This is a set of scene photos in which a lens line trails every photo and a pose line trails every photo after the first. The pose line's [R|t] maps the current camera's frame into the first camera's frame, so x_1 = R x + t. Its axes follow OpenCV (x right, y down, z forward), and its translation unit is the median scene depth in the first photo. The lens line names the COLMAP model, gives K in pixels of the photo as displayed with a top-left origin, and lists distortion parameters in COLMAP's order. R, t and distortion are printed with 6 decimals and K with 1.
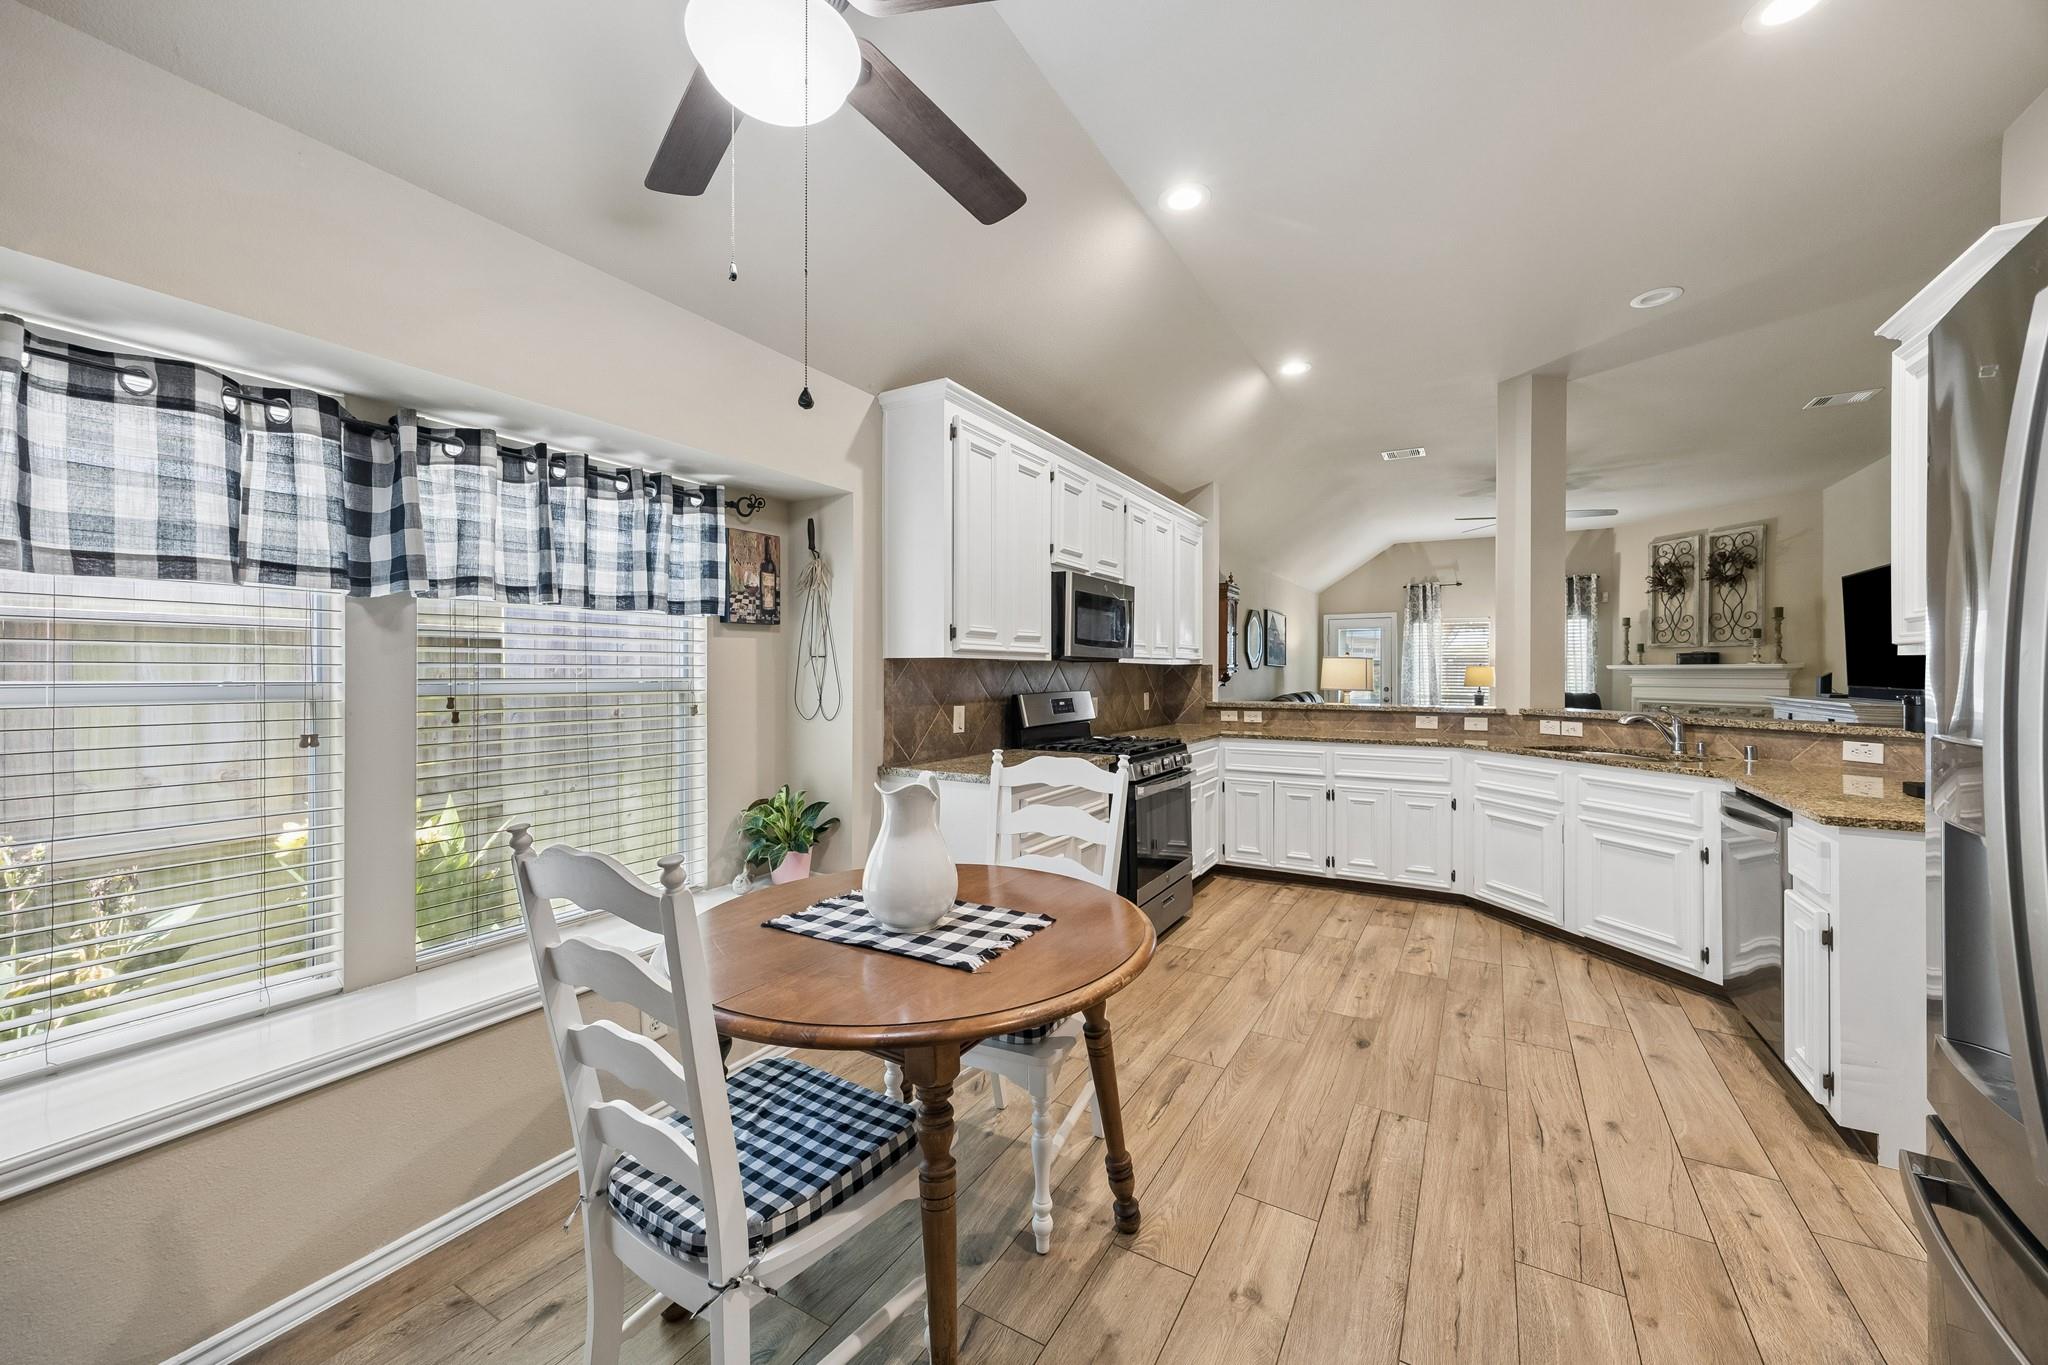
lens RADIAL K [[769.3, 0, 1030.3], [0, 769.3, 687.2], [0, 0, 1]] dist [0.000527, 0.000325]
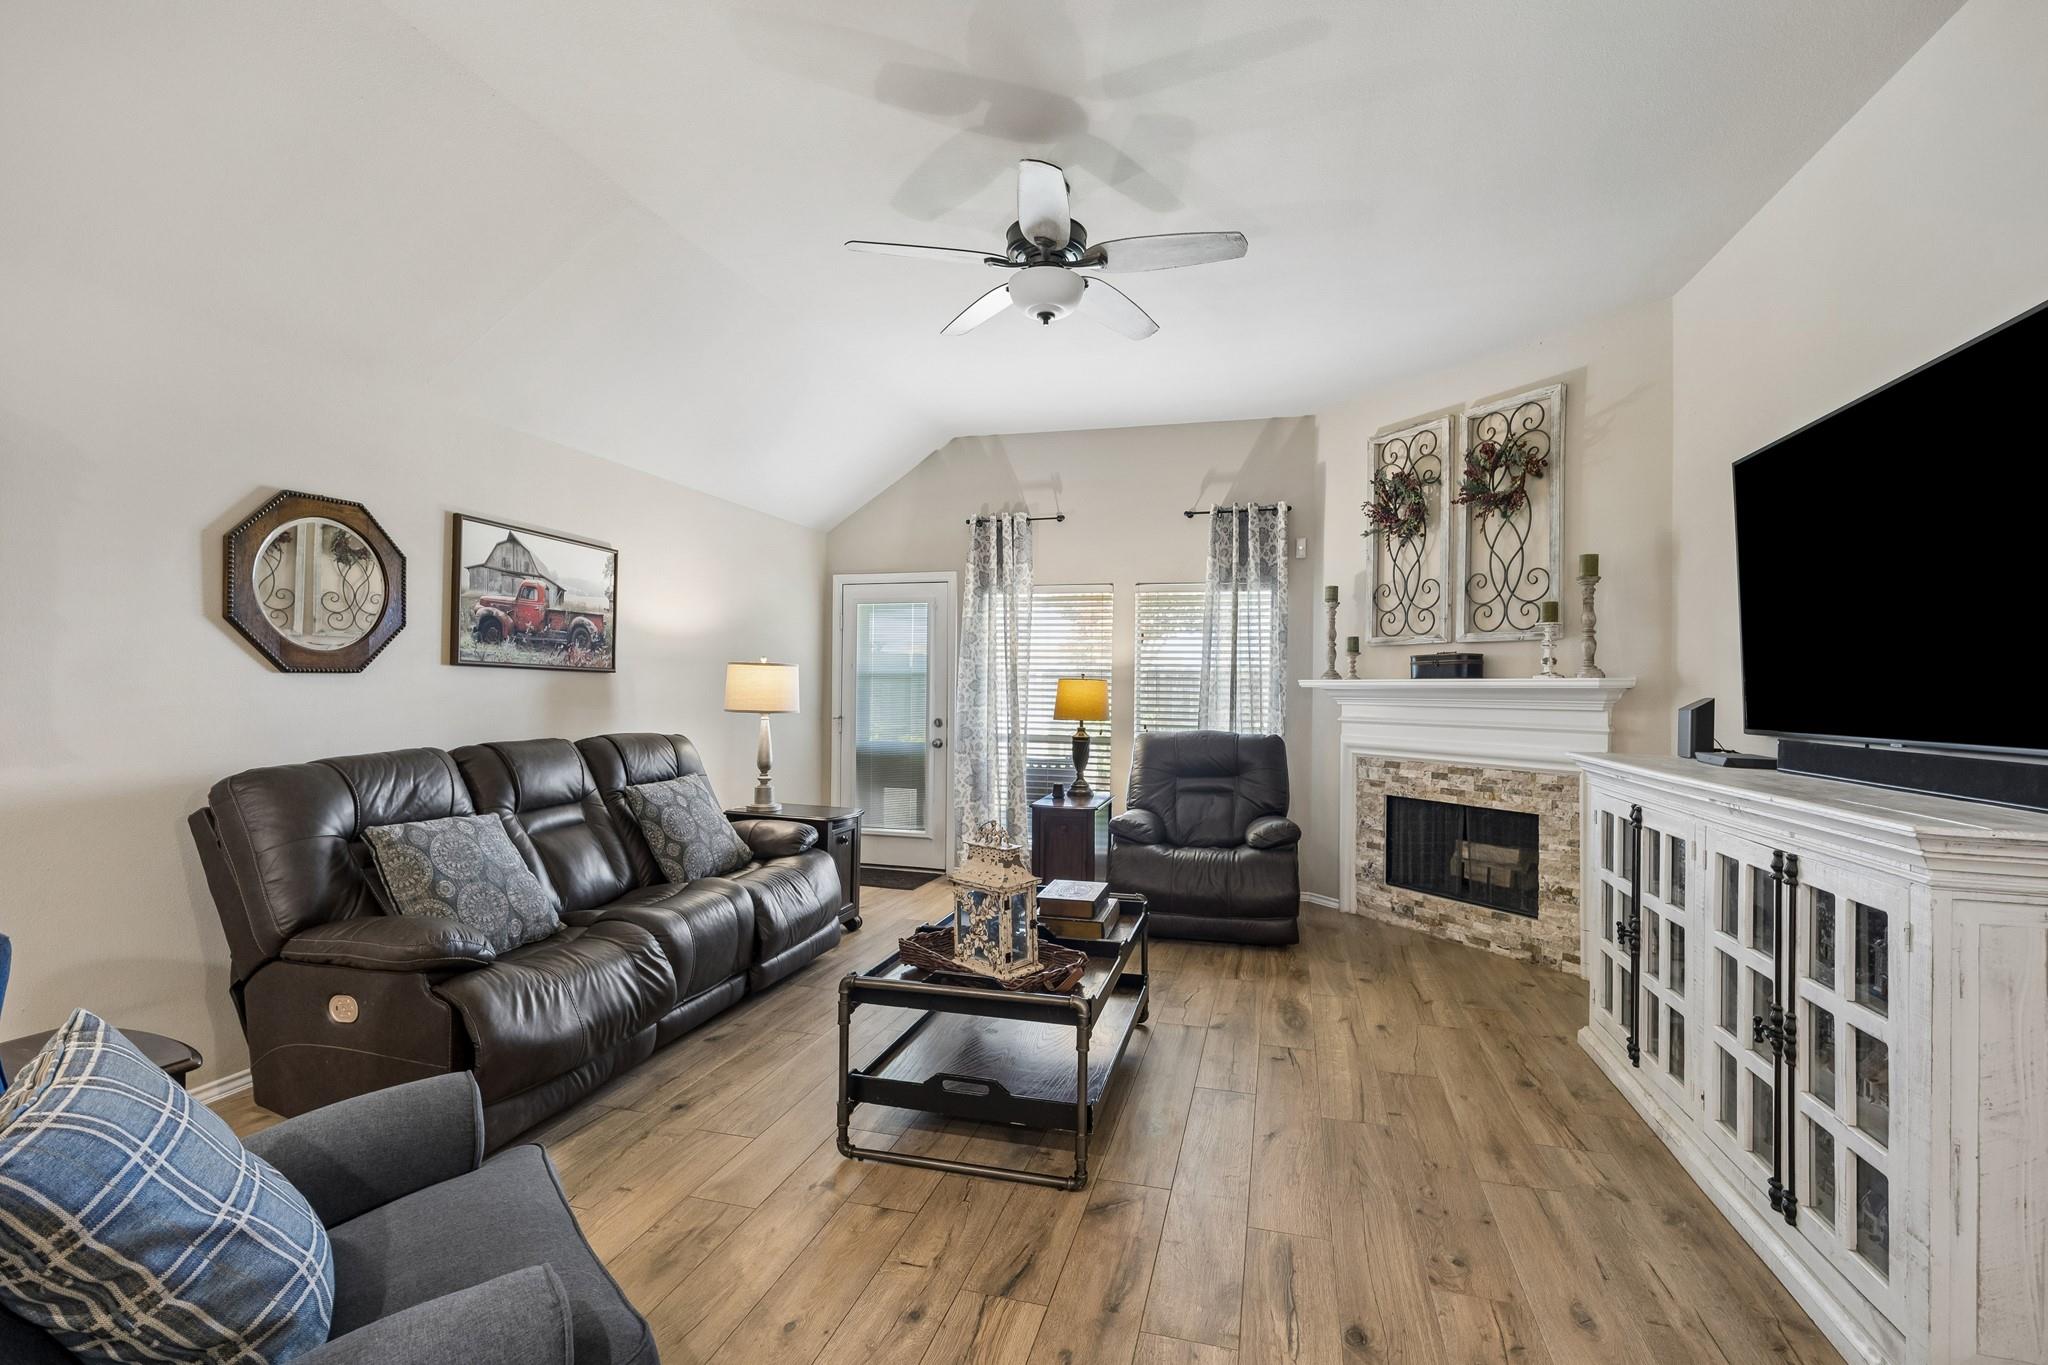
lens RADIAL K [[916.1, 0, 1030.4], [0, 916.1, 684.9], [0, 0, 1]] dist [0.002575, 0.000050]
pose [[0.965515, 0.013814, 0.259979, 0.785486], [-0.007187, 0.999625, -0.026424, -0.014492], [-0.260247, 0.023645, 0.965253, 0.866339]]
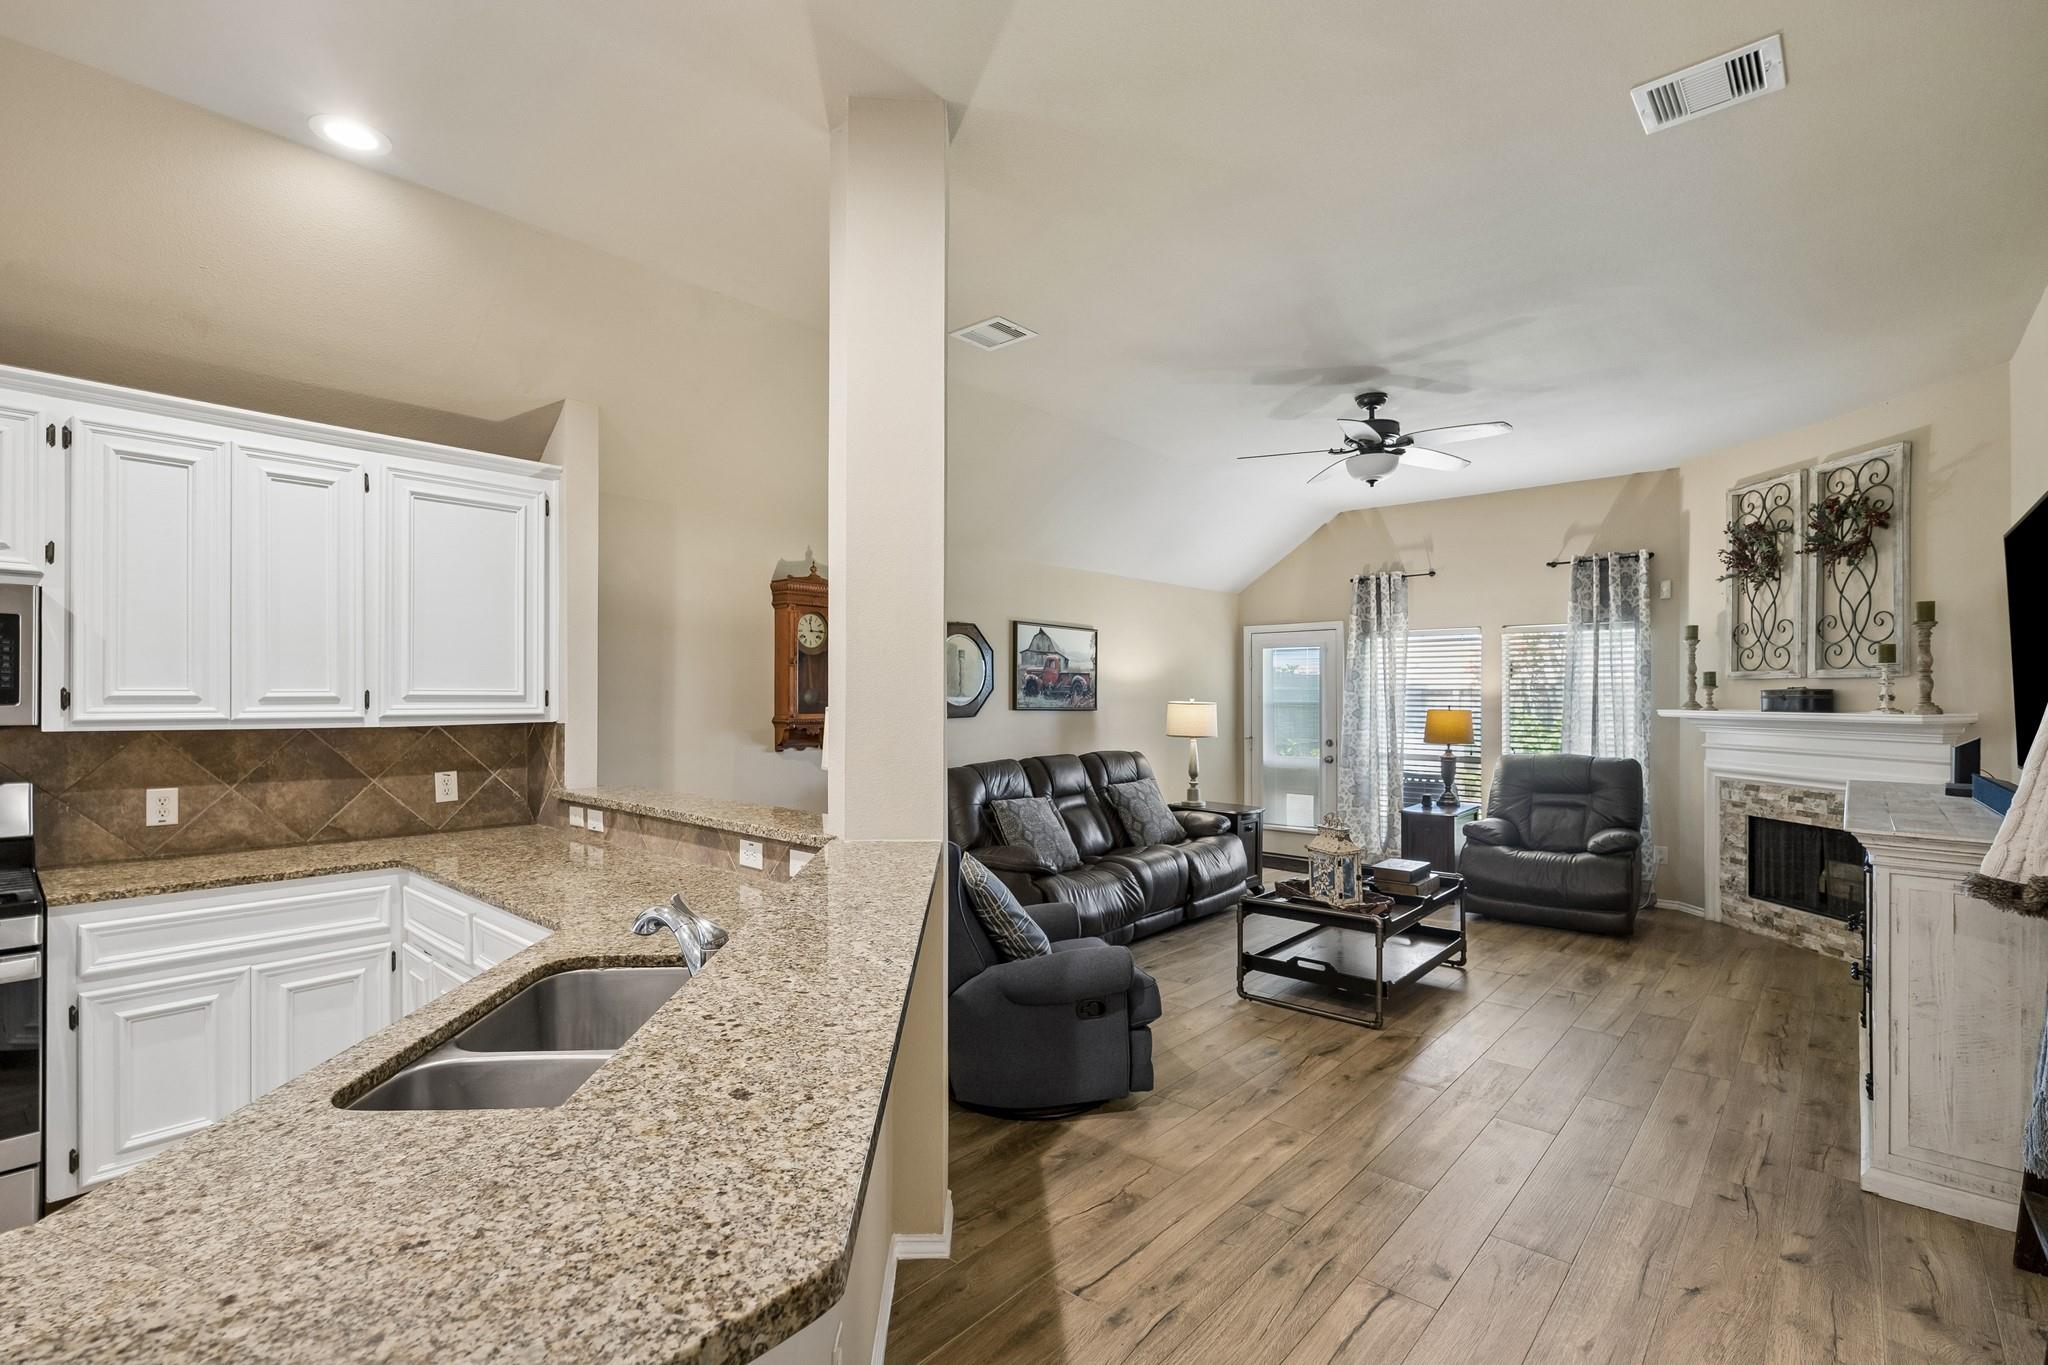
lens RADIAL K [[932.9, 0, 1035.1], [0, 932.9, 697.6], [0, 0, 1]] dist [0.014425, -0.000304]
pose [[0.982686, 0.001290, -0.185273, 0.793071], [-0.004810, 0.999816, -0.018547, -0.041093], [0.185215, 0.019117, 0.982512, 0.438854]]
